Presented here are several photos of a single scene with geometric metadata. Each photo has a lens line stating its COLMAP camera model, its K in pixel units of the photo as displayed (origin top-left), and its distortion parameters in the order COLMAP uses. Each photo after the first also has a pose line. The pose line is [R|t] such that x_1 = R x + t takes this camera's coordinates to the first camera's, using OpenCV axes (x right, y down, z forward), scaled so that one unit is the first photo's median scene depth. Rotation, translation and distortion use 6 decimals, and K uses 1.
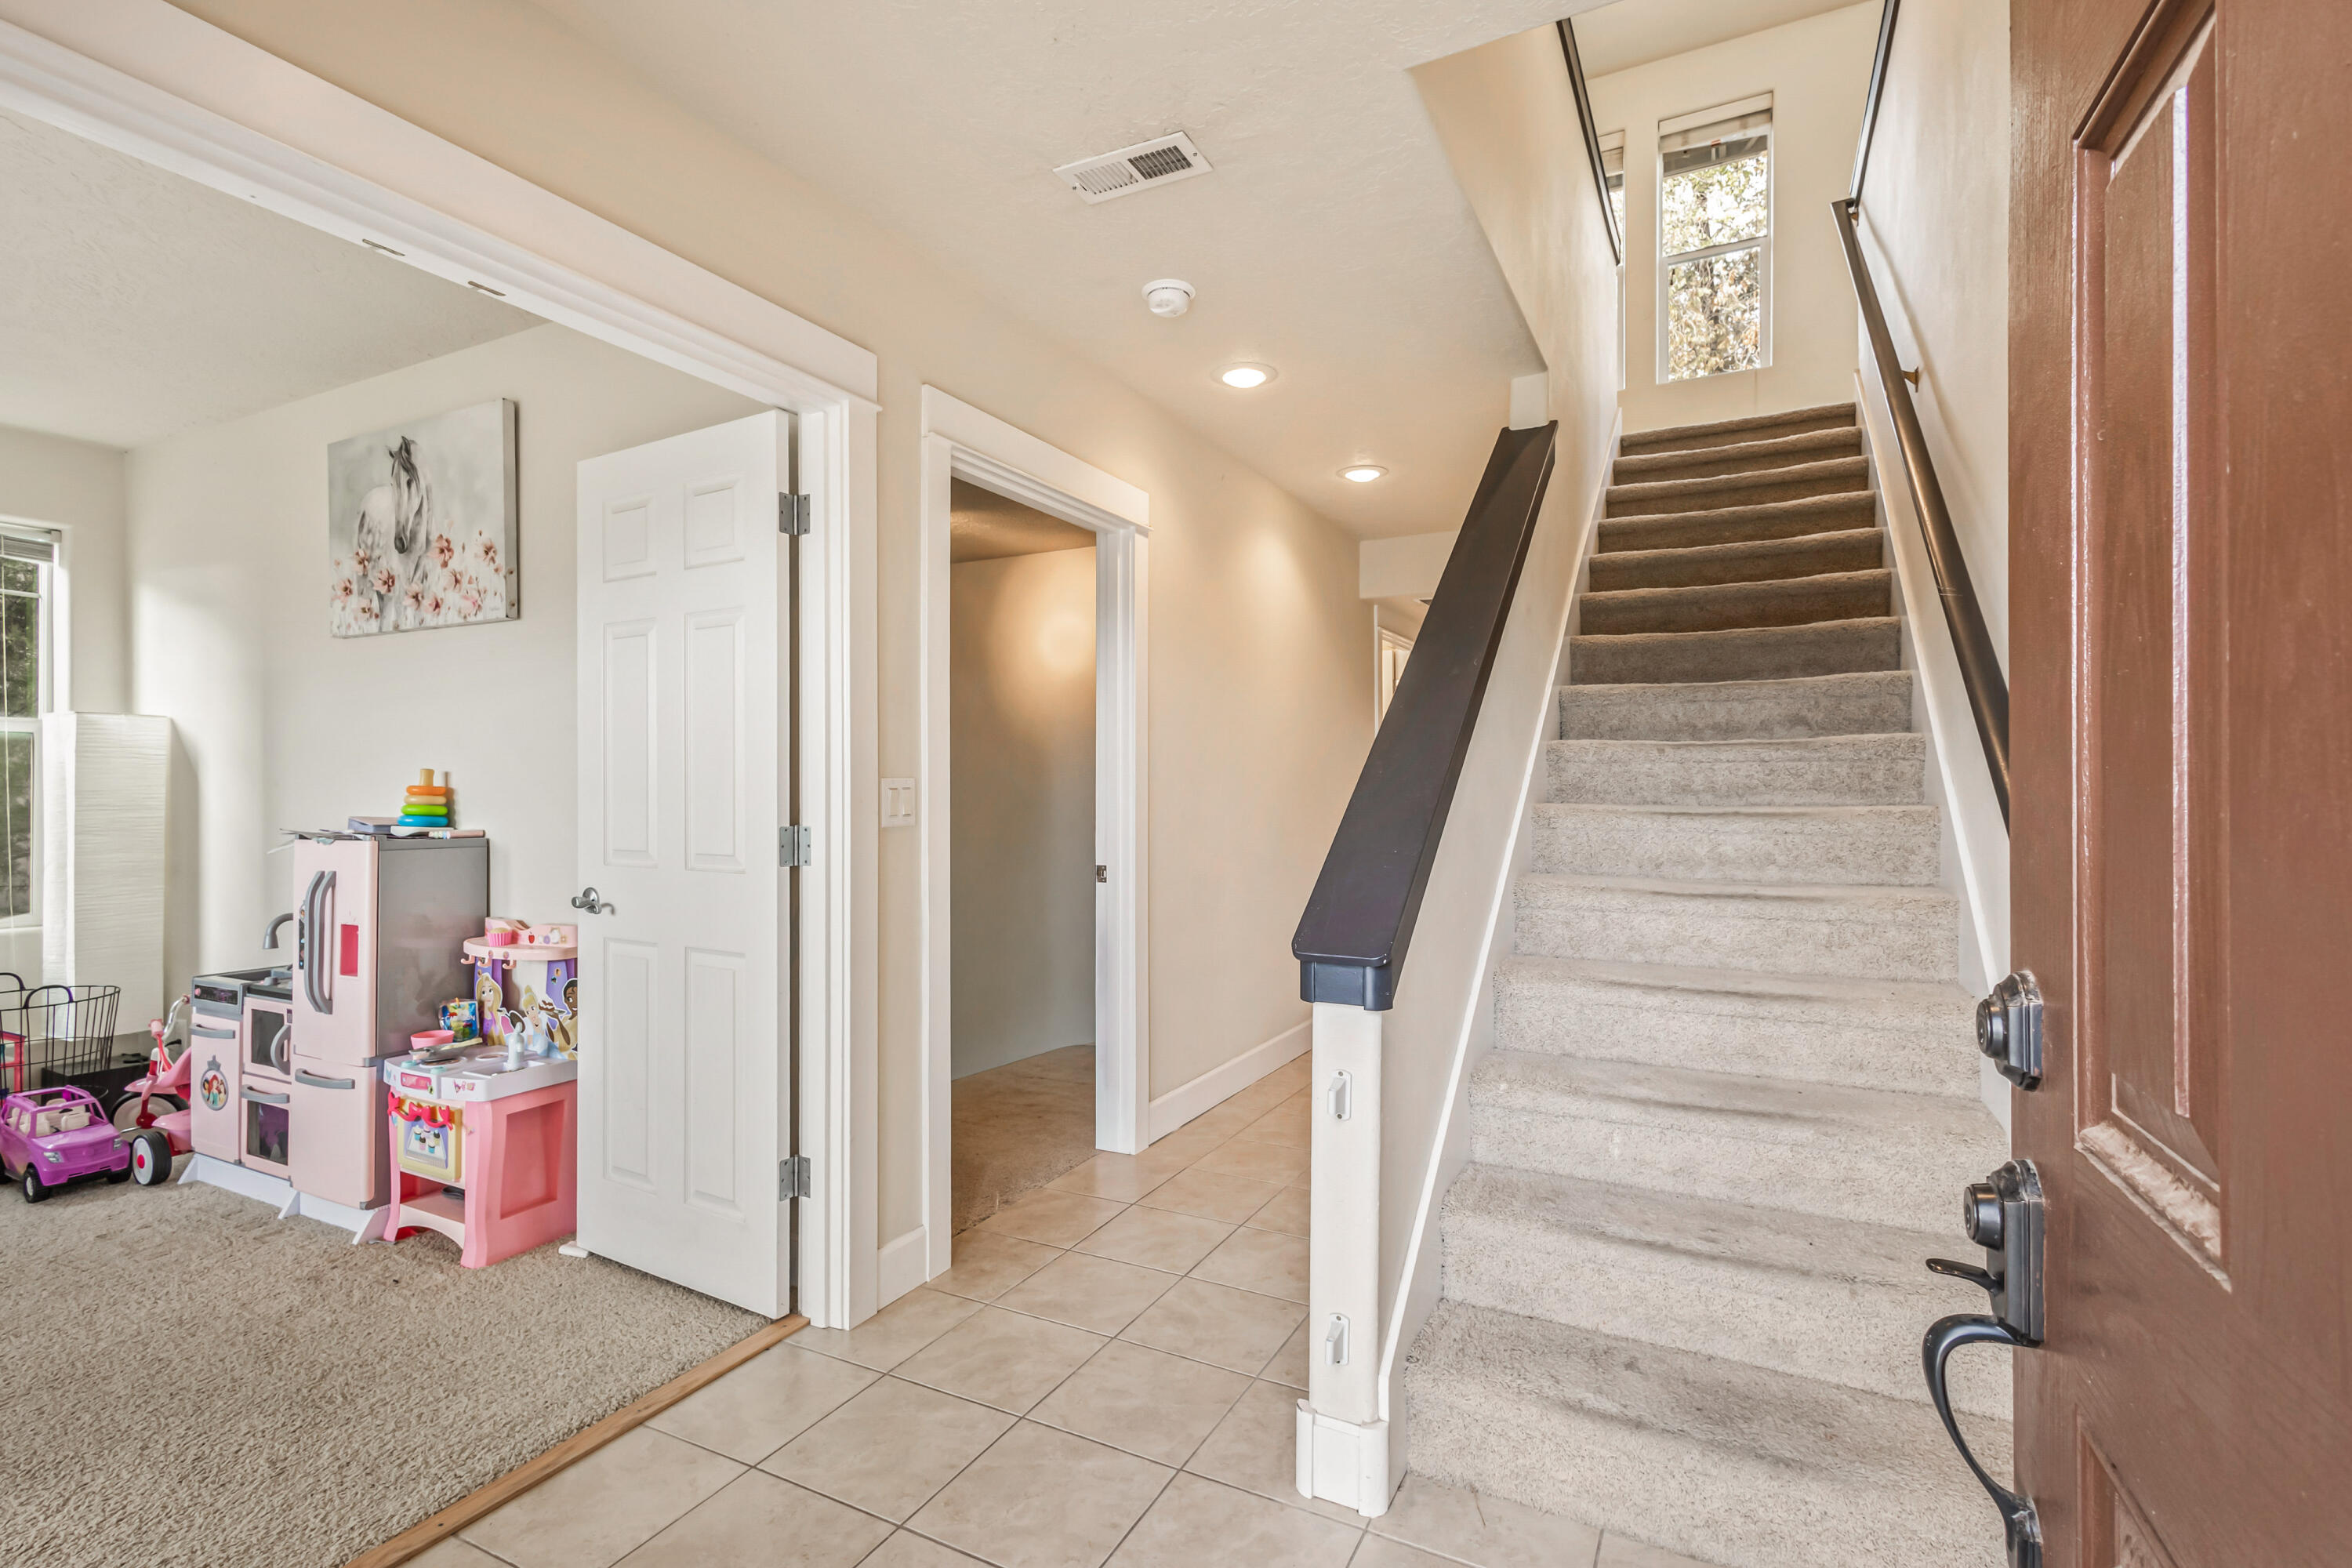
lens RADIAL K [[1087.6, 0, 1174.6], [0, 1087.6, 786.5], [0, 0, 1]] dist [0.001686, 0.000136]
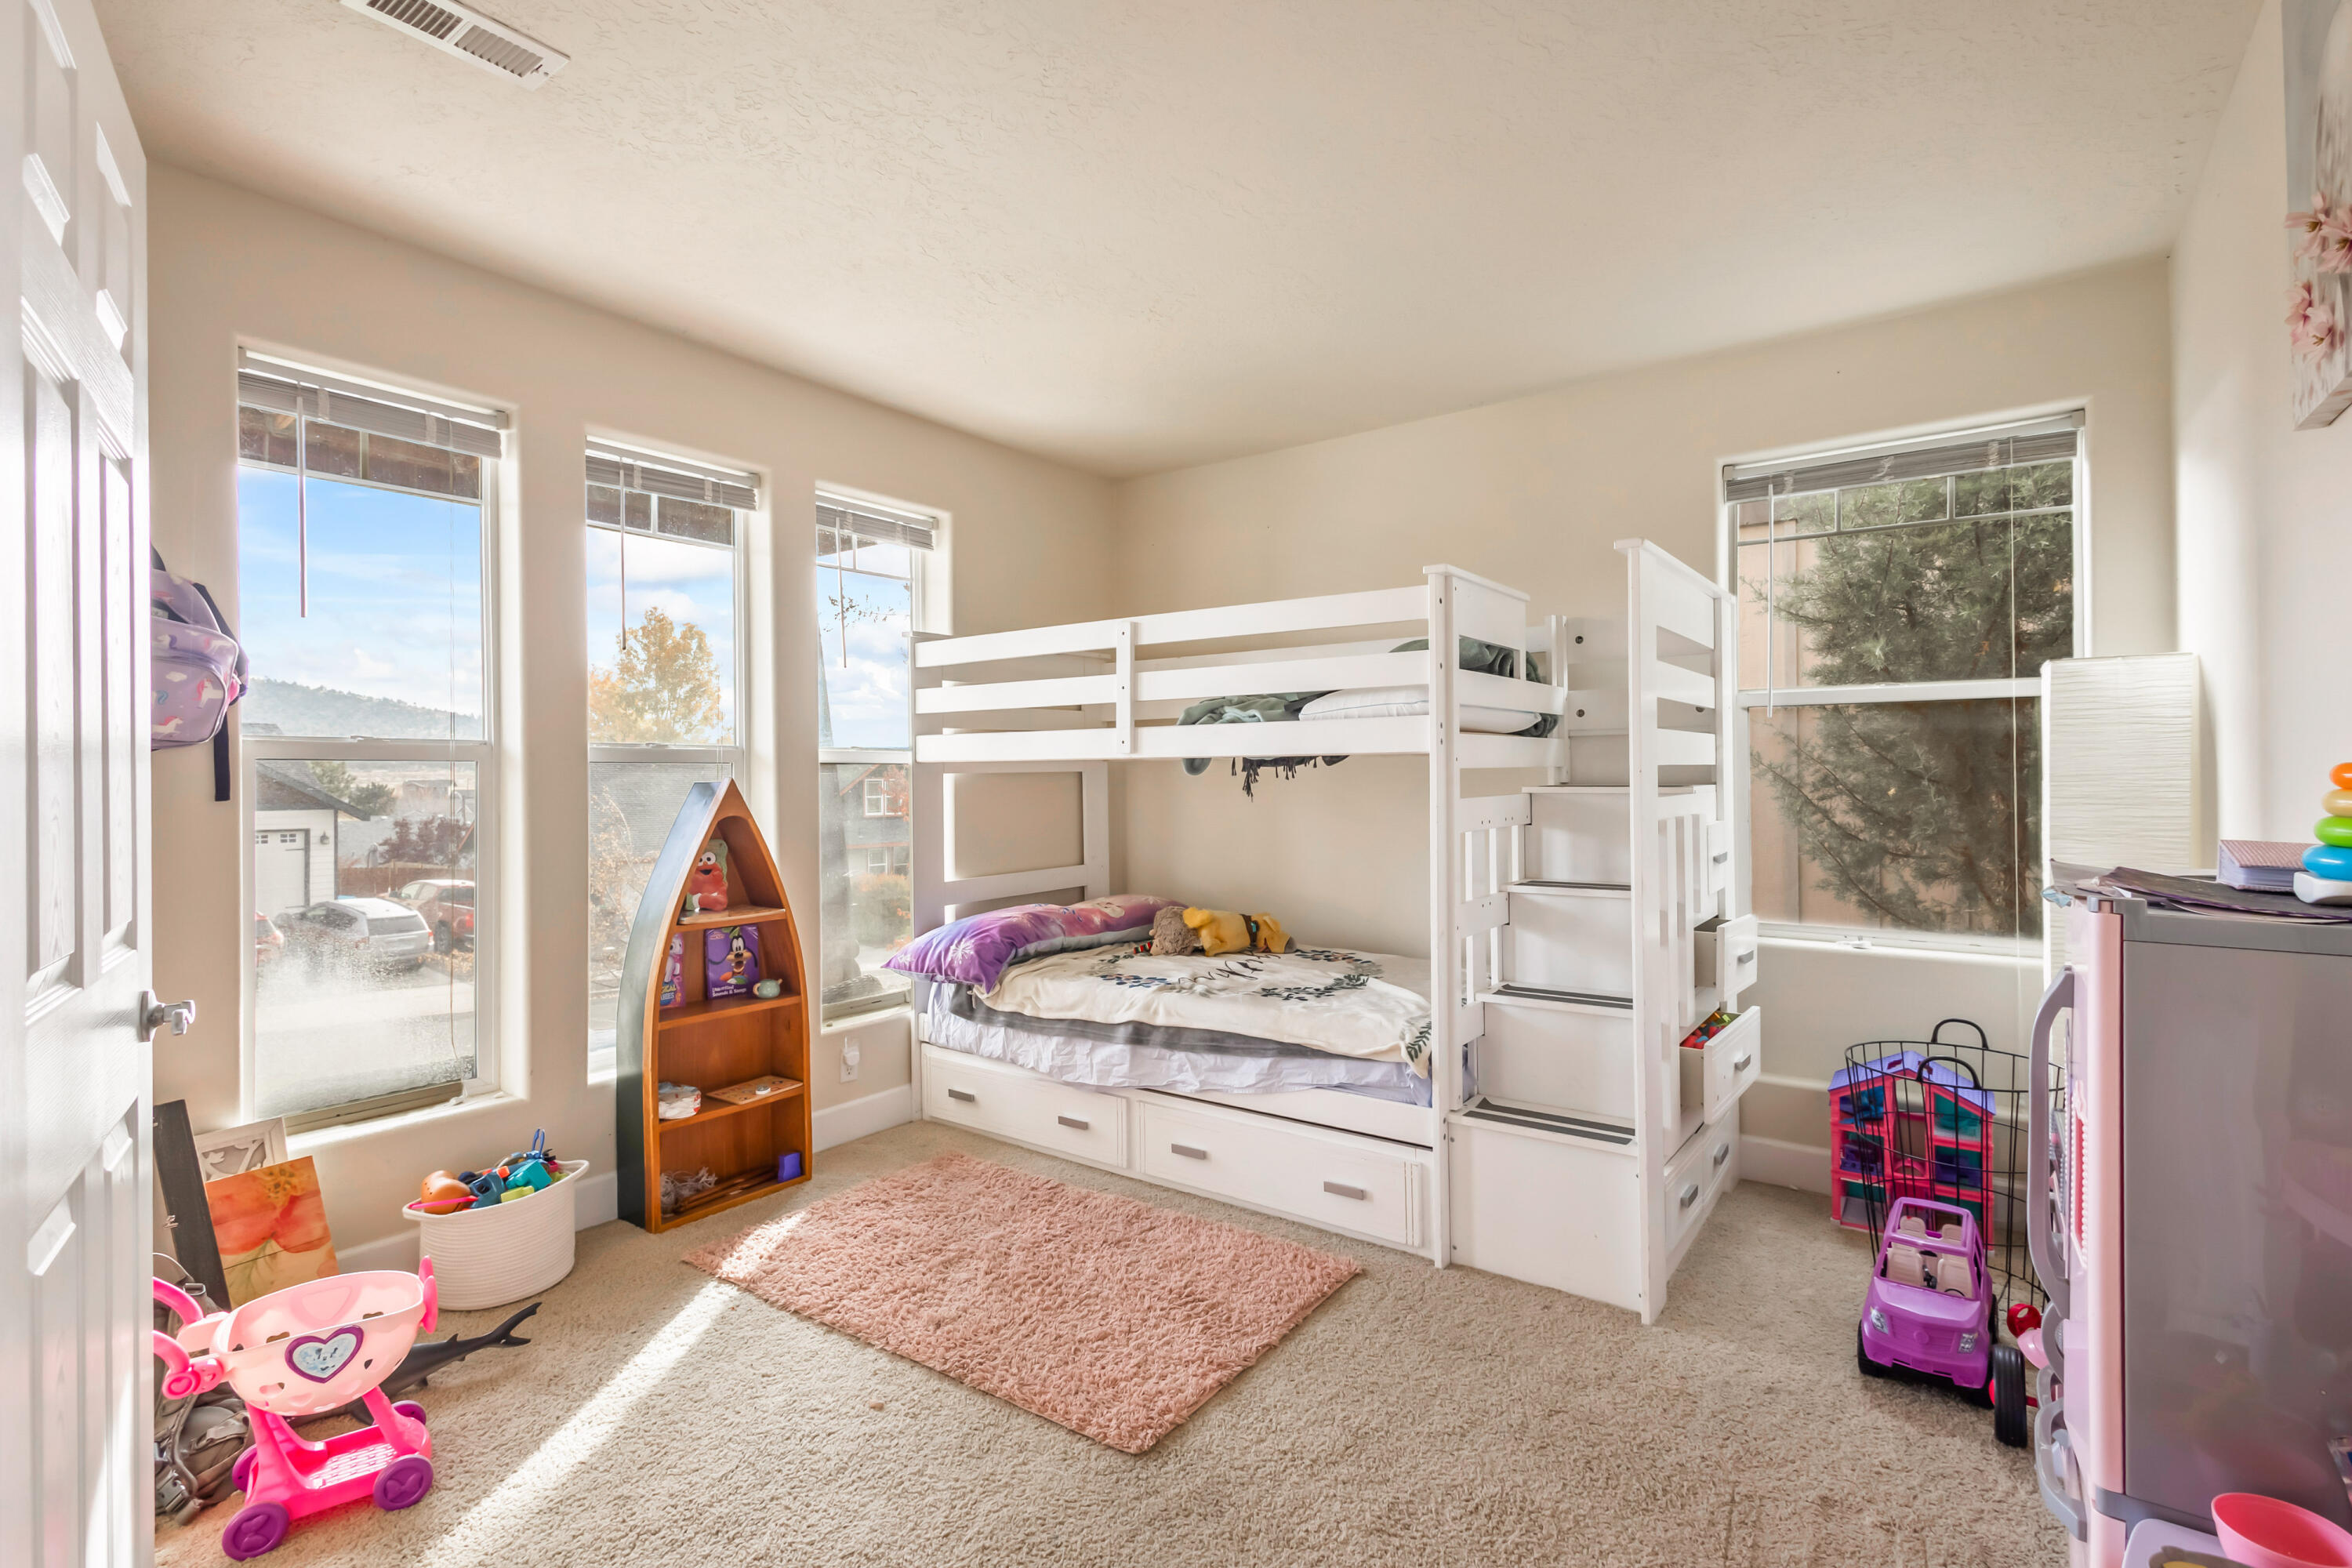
lens RADIAL K [[1087.6, 0, 1176.8], [0, 1087.6, 778.7], [0, 0, 1]] dist [0.001686, 0.000136]
pose [[-0.164842, 0.001996, -0.986318, -0.294826], [0.009512, 0.999955, 0.000433, 0.001193], [0.986274, -0.009310, -0.164853, 0.689166]]
